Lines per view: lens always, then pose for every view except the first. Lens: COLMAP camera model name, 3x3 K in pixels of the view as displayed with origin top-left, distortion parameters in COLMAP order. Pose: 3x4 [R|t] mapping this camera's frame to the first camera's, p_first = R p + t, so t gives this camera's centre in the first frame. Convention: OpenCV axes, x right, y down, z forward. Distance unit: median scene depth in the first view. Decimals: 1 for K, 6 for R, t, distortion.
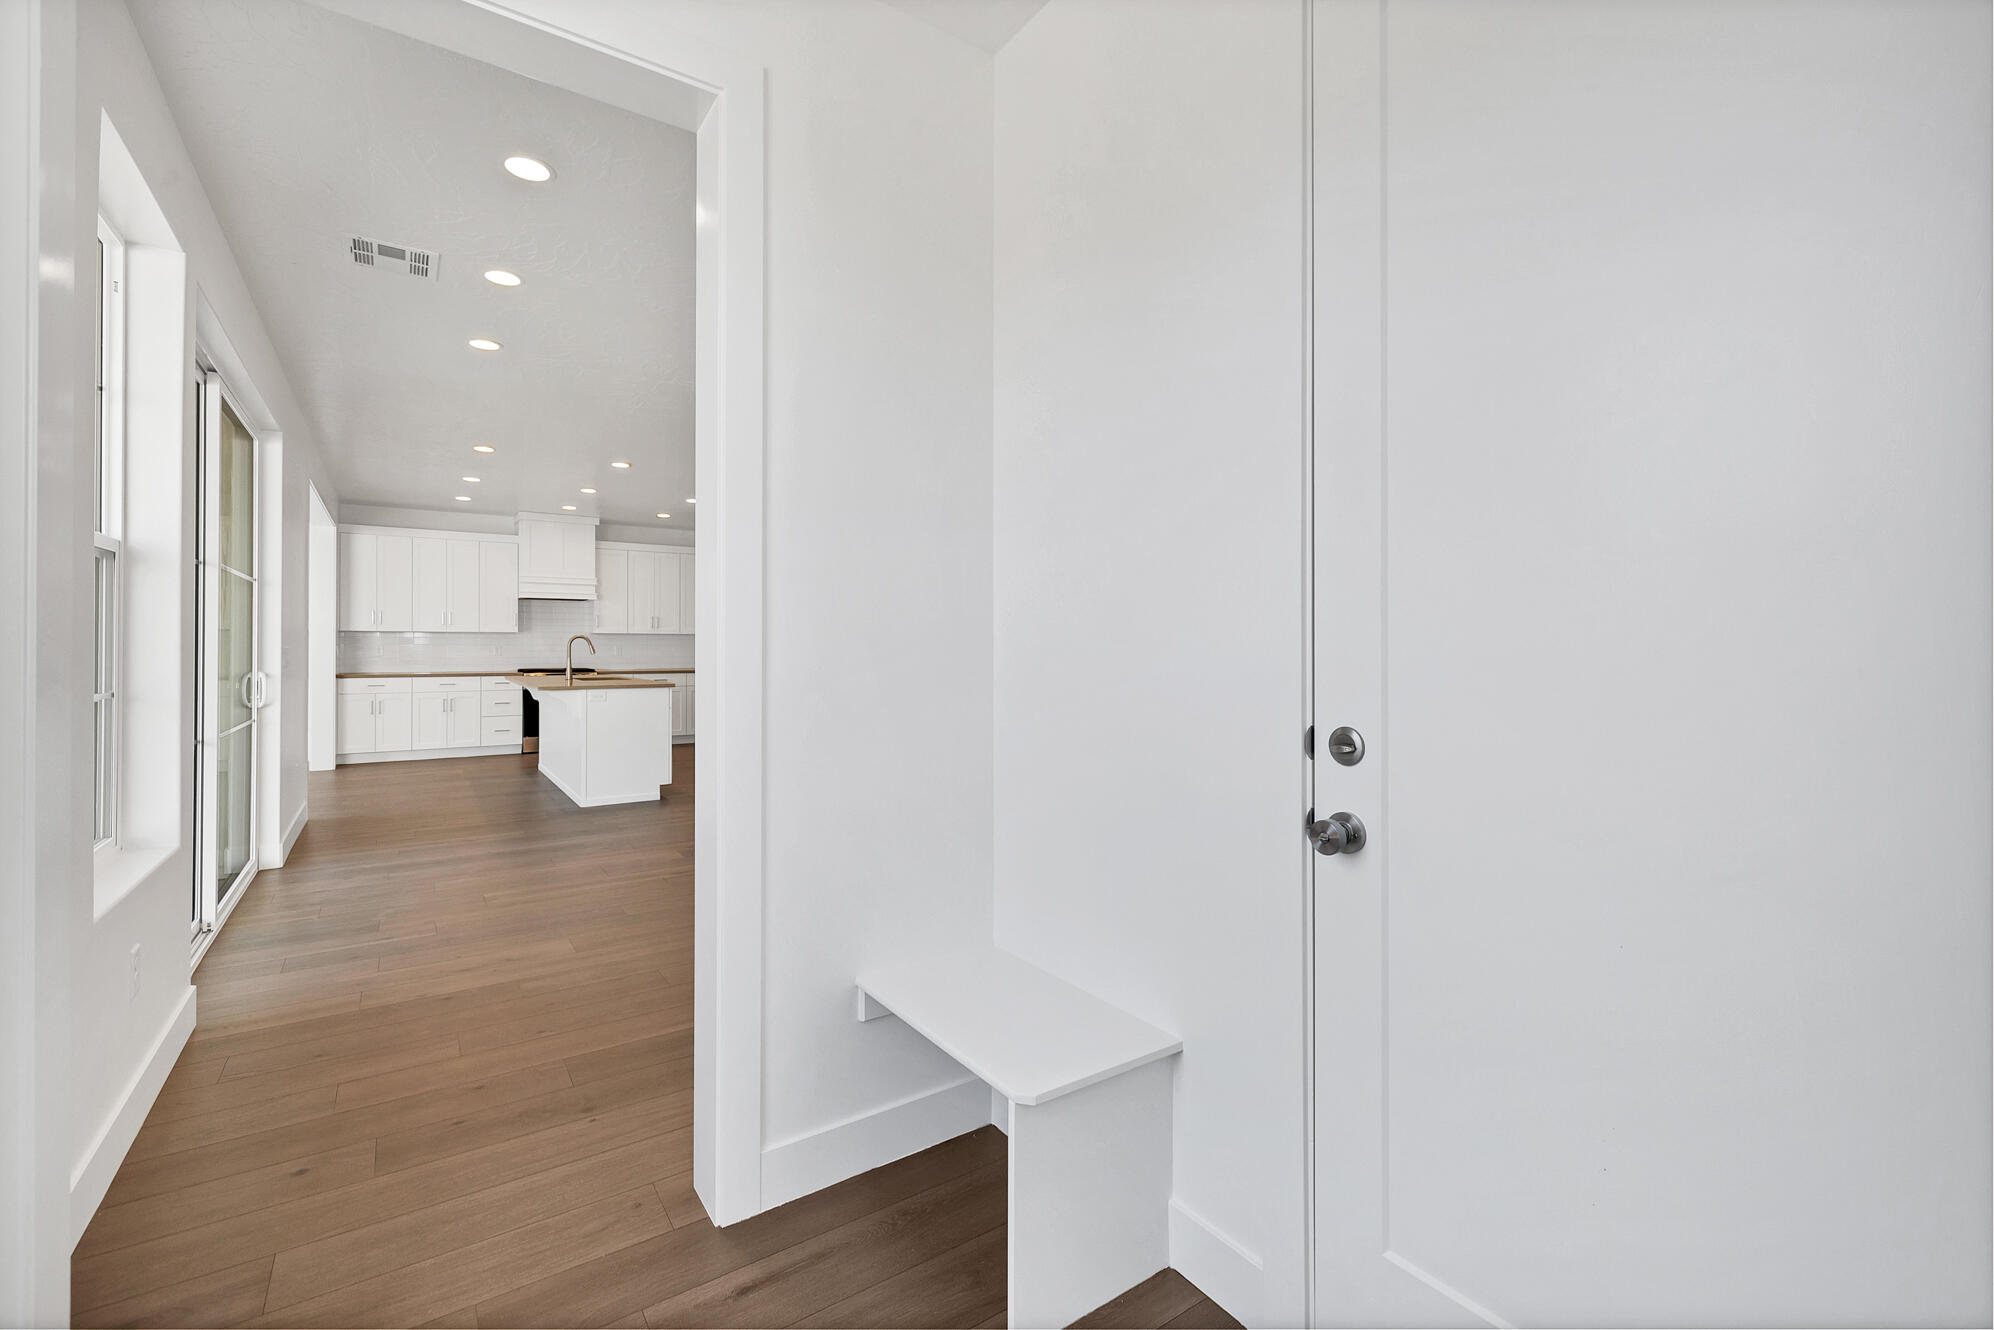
lens RADIAL K [[869.5, 0, 1009.2], [0, 869.5, 640.7], [0, 0, 1]] dist [0.002340, -0.000527]
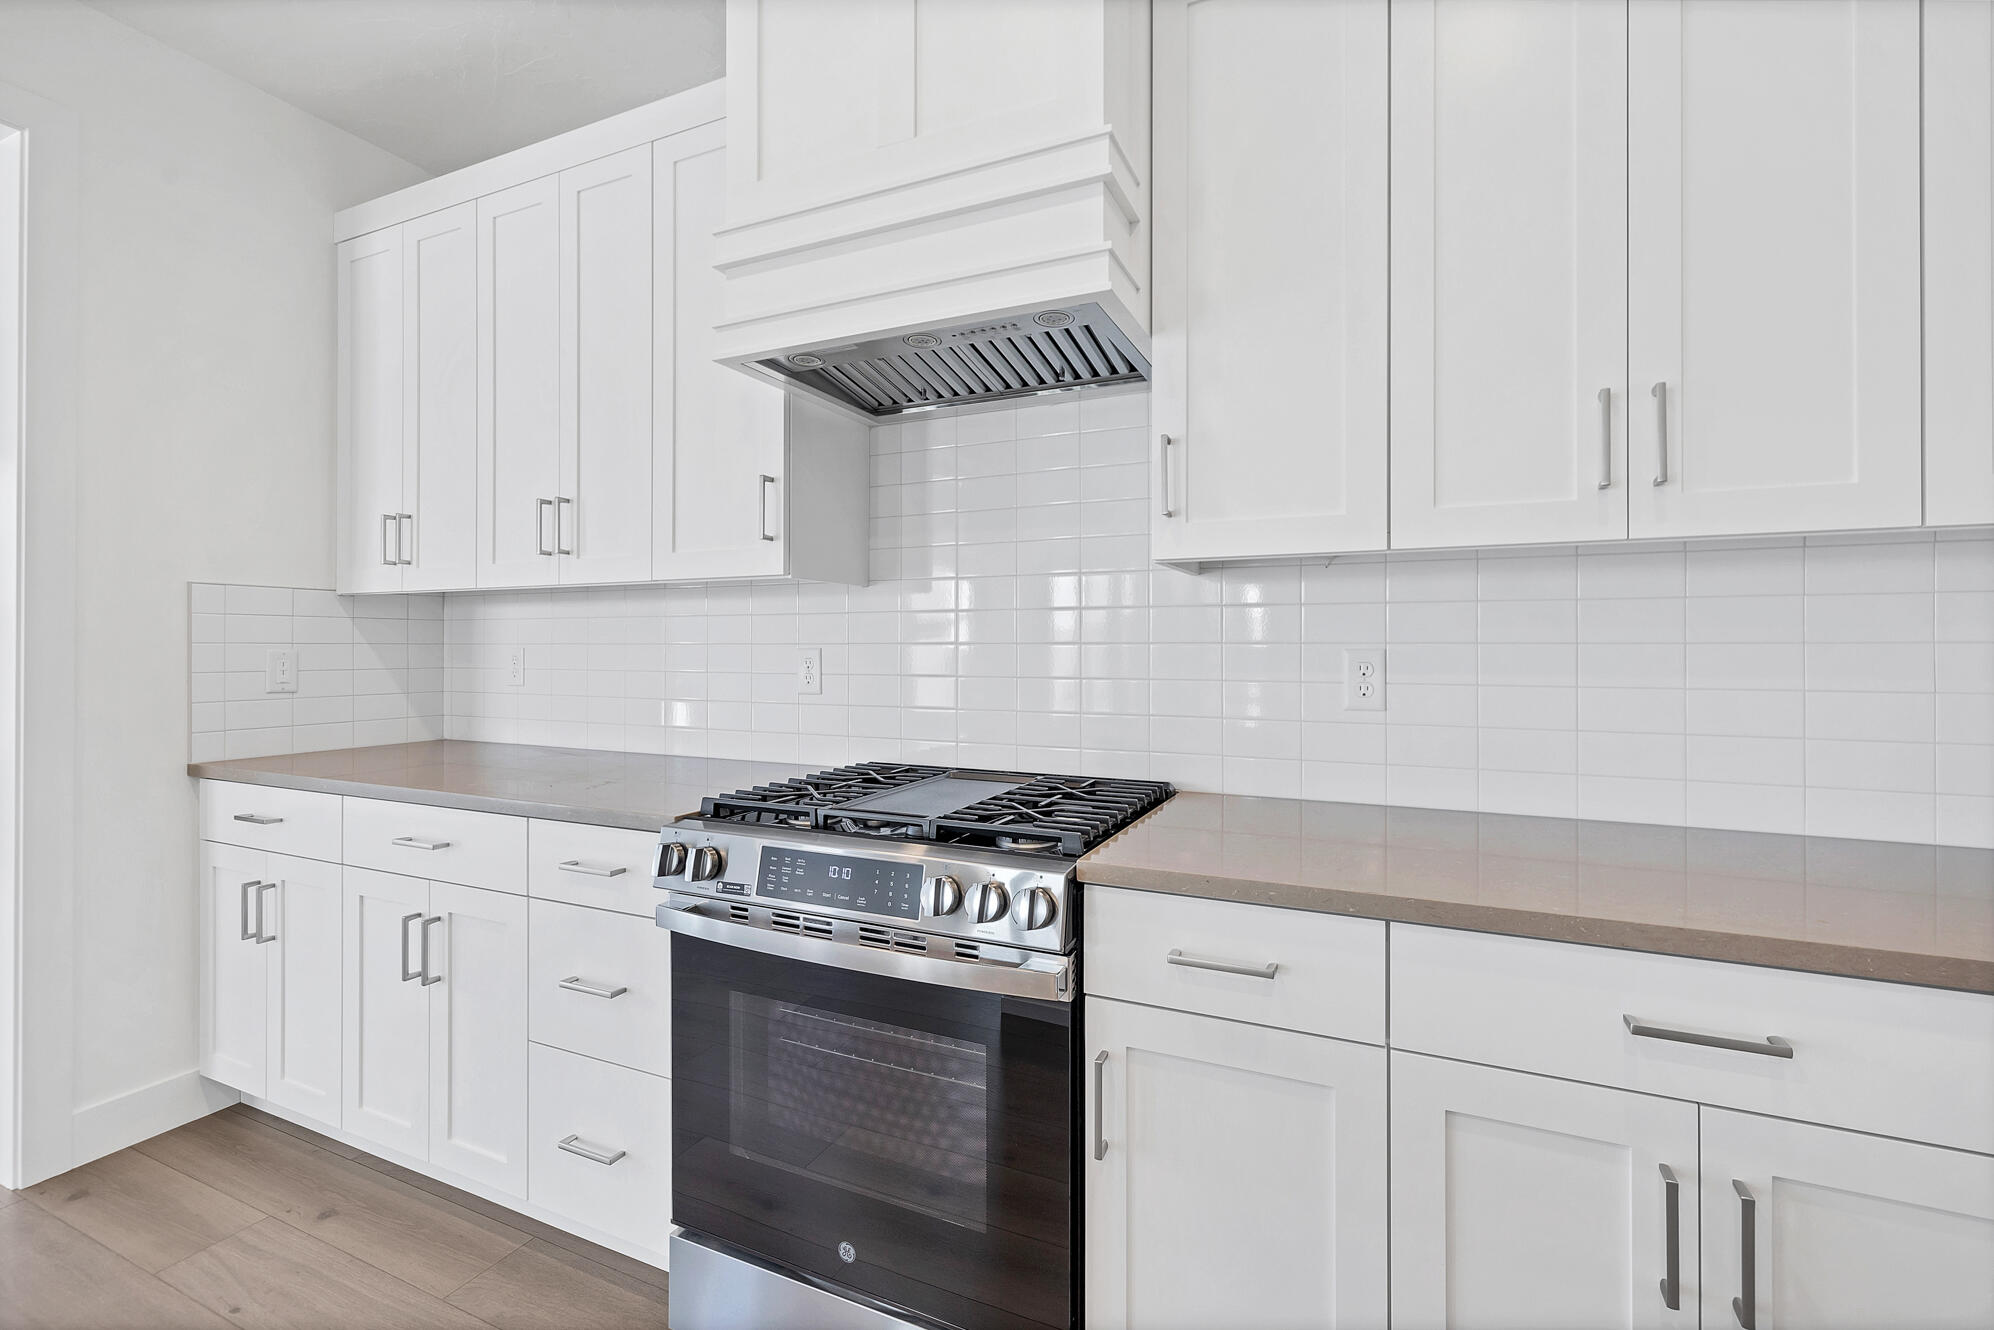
lens RADIAL K [[869.5, 0, 984.2], [0, 869.5, 674.6], [0, 0, 1]] dist [0.002340, -0.000527]
pose [[0.524820, 0.007273, -0.851182, -0.442034], [-0.003835, 0.999974, 0.006180, 0.011353], [0.851204, 0.000021, 0.524834, 1.082796]]
